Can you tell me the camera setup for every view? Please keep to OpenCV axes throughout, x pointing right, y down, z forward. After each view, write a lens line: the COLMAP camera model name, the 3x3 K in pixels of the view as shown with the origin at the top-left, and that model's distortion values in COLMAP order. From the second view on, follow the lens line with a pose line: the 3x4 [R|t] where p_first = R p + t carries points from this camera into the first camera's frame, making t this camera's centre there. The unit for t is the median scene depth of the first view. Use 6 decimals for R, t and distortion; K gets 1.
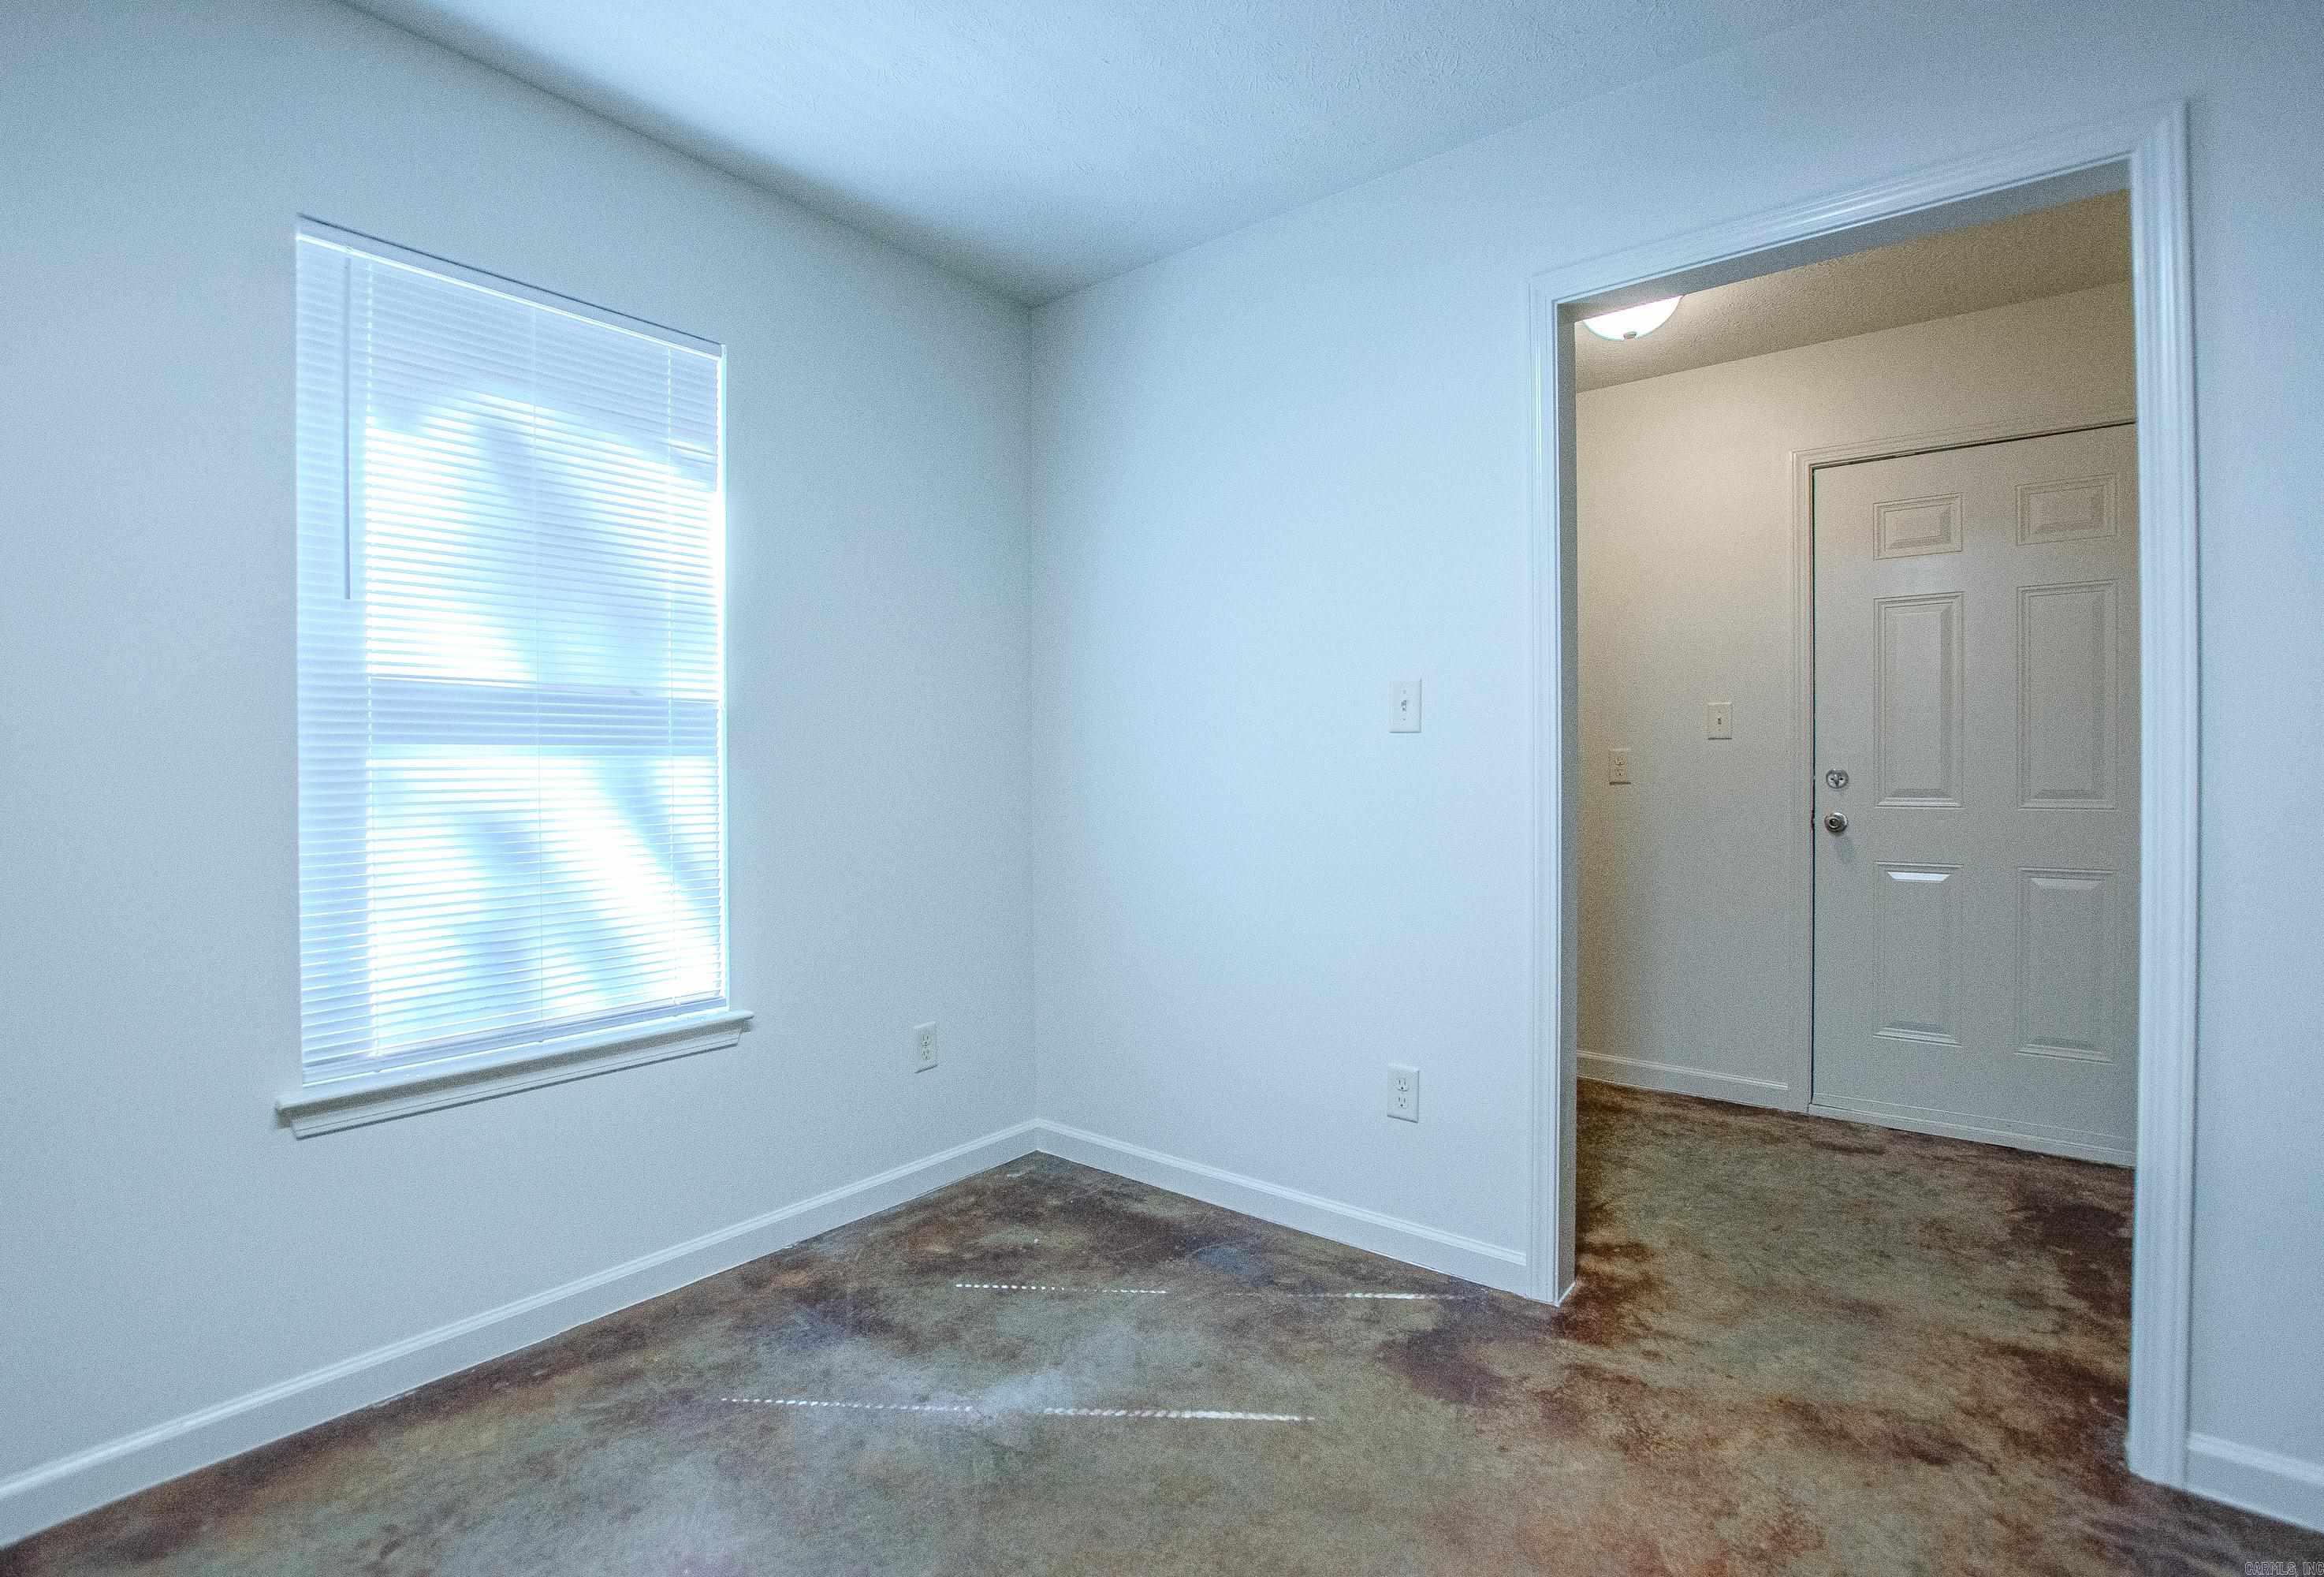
lens RADIAL K [[1066.5, 0, 1152.3], [0, 1066.5, 784.0], [0, 0, 1]] dist [-0.030236, 0.000555]
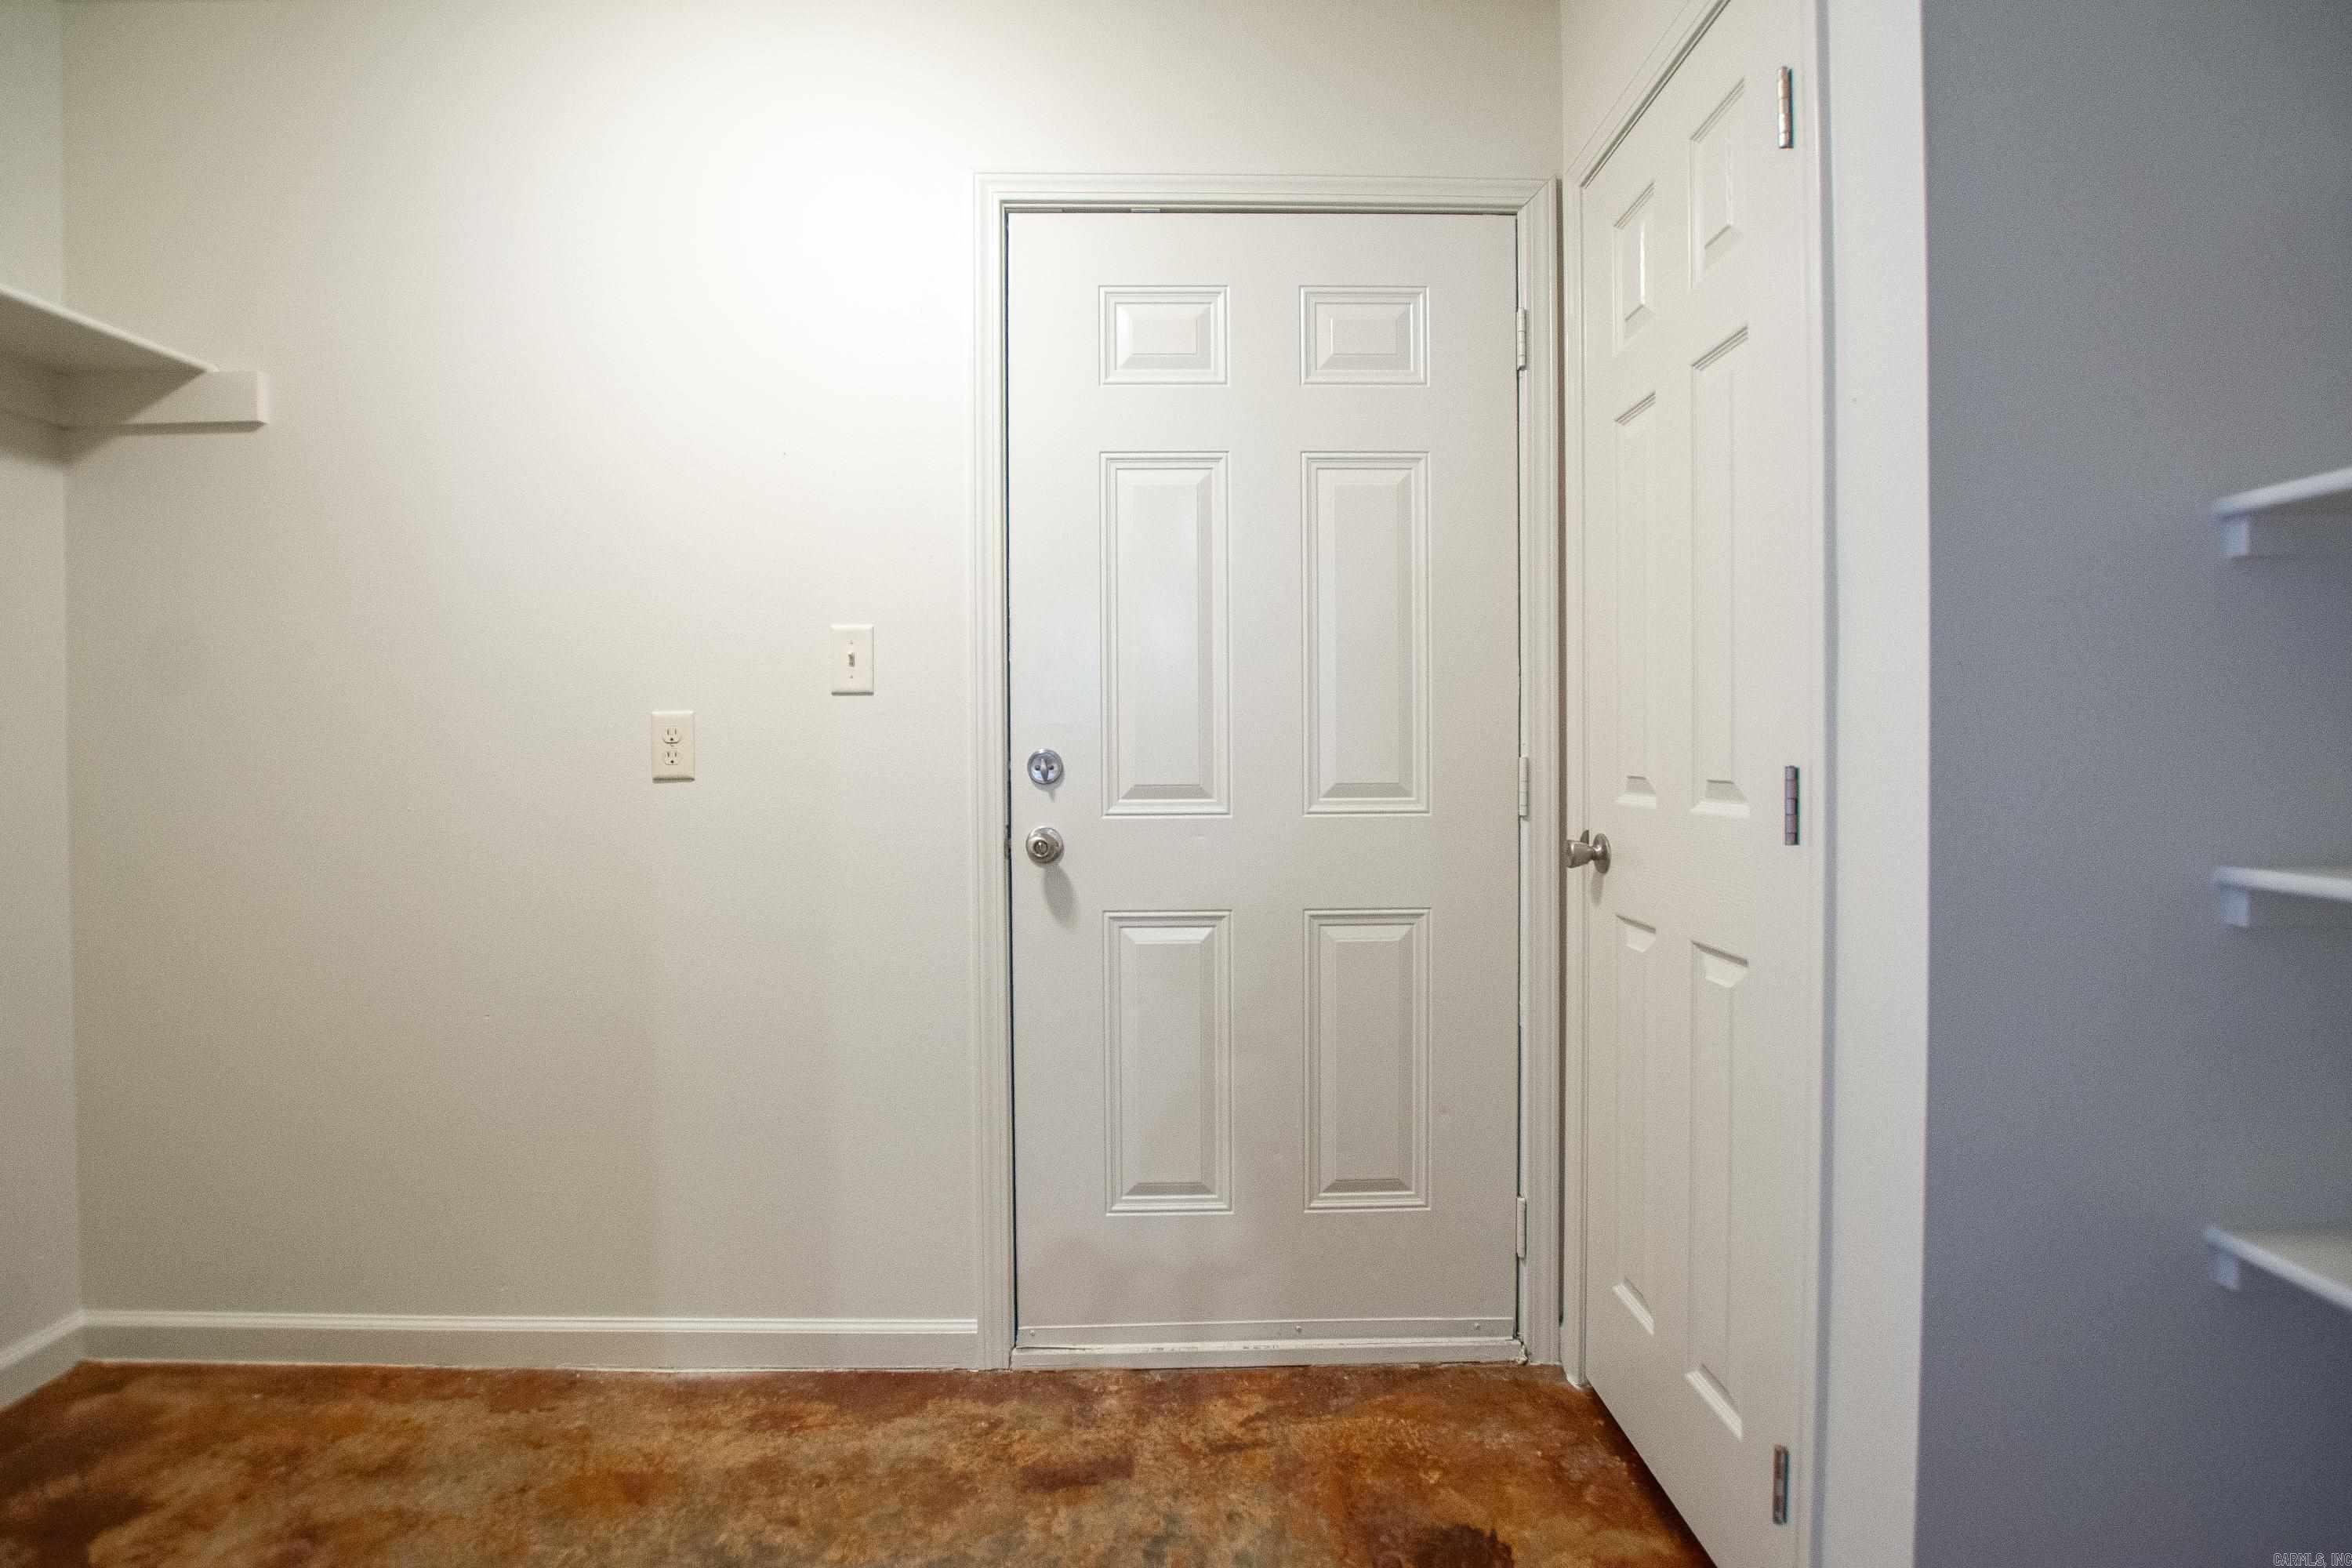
lens RADIAL K [[1111.5, 0, 1178.2], [0, 1111.5, 775.7], [0, 0, 1]] dist [0.001340, 0.000238]
pose [[0.766066, -0.012601, 0.642638, 0.405014], [0.009679, 0.999921, 0.008067, -0.006647], [-0.642689, 0.000040, 0.766127, 0.626358]]
